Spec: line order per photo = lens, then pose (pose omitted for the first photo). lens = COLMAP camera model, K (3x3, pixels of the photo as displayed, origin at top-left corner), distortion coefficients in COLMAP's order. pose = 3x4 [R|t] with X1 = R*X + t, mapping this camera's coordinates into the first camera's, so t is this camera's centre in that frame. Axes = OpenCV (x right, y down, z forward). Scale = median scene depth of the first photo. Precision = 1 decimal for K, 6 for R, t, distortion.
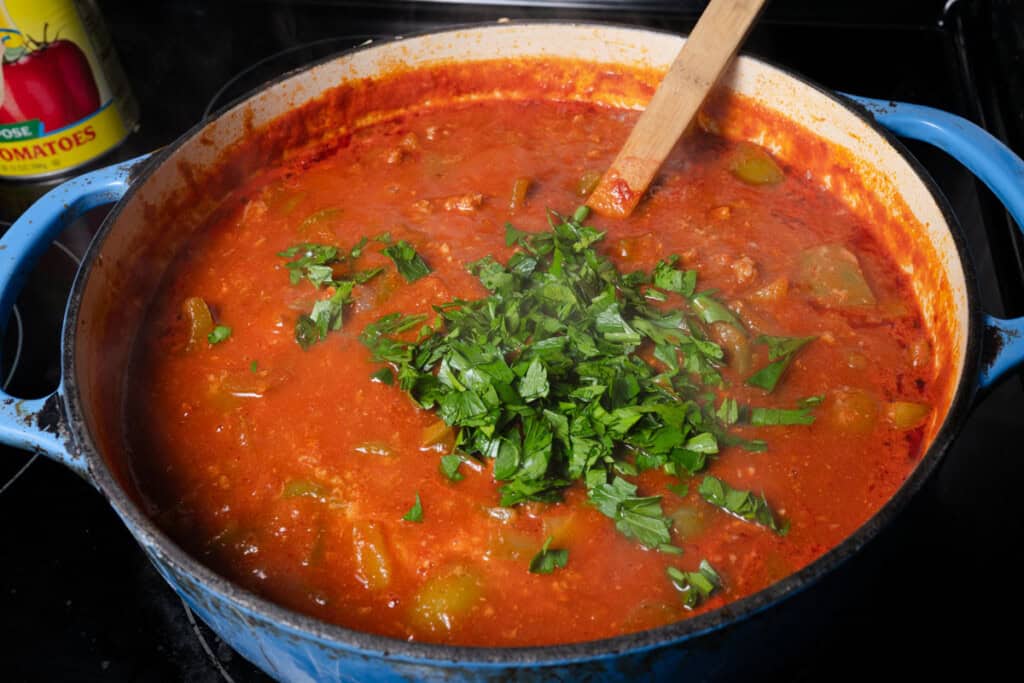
lens RADIAL K [[975.4, 0, 512.0], [0, 975.4, 341.5], [0, 0, 1]] dist [-0.005863, 0.000875]
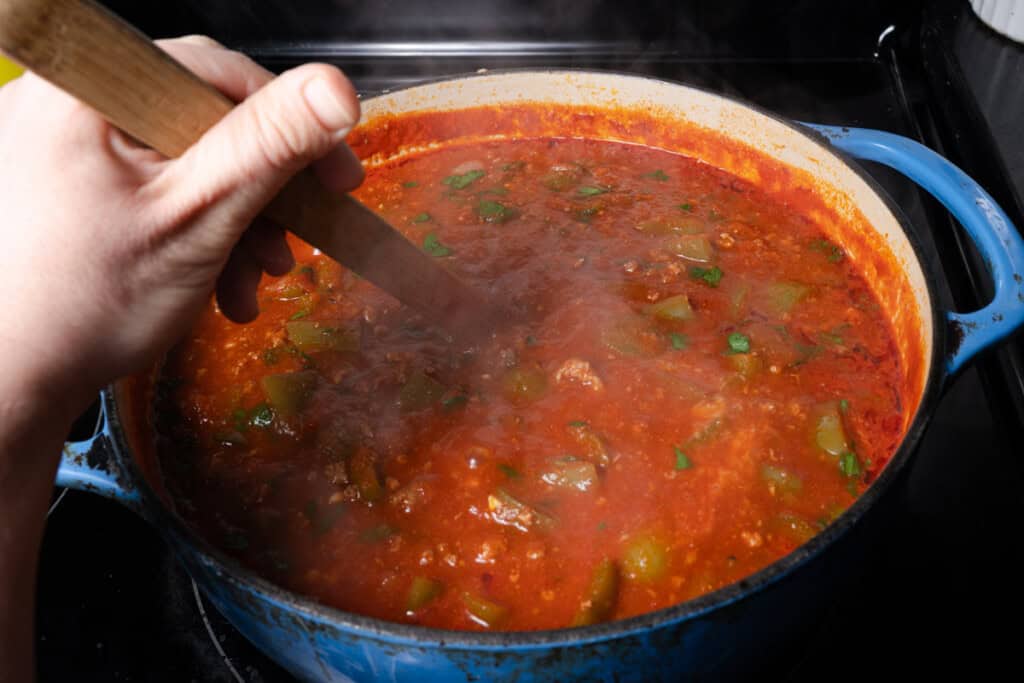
lens RADIAL K [[975.4, 0, 512.0], [0, 975.4, 341.5], [0, 0, 1]] dist [-0.005863, 0.000875]
pose [[0.997171, -0.059298, 0.046189, -0.066097], [0.061373, 0.997105, -0.044895, 0.028598], [-0.043393, 0.047602, 0.997923, -0.093996]]
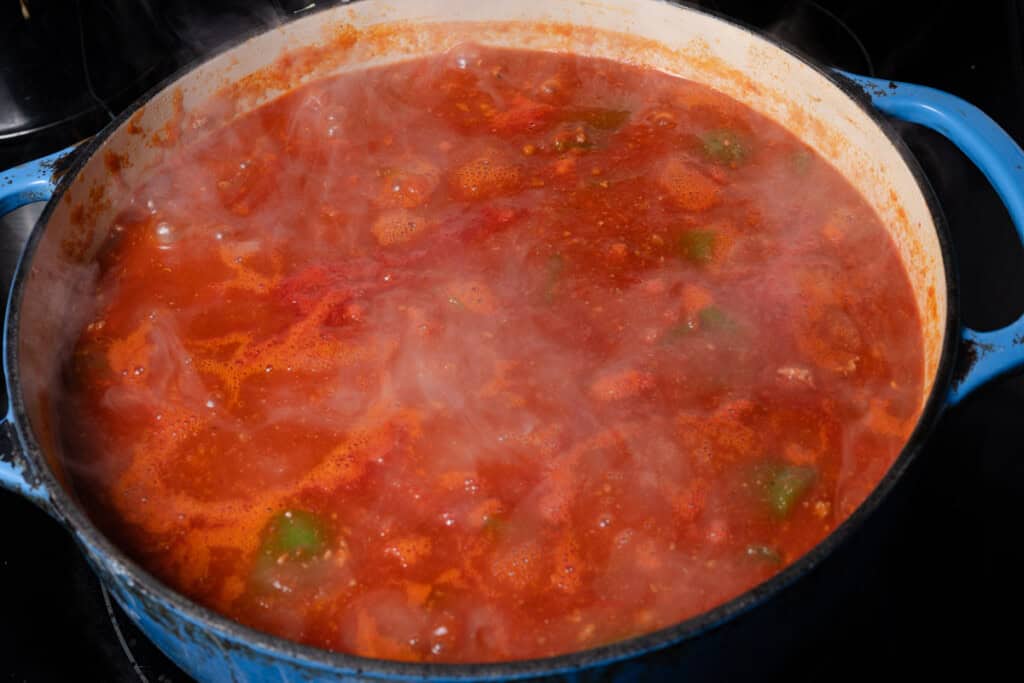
lens RADIAL K [[1374.2, 0, 504.2], [0, 1374.2, 359.0], [0, 0, 1]] dist [0.000366, -0.019714]
pose [[0.999831, -0.012705, 0.013316, 0.009541], [0.012077, 0.998859, 0.046211, -0.068160], [-0.013888, -0.046042, 0.998843, -0.383416]]
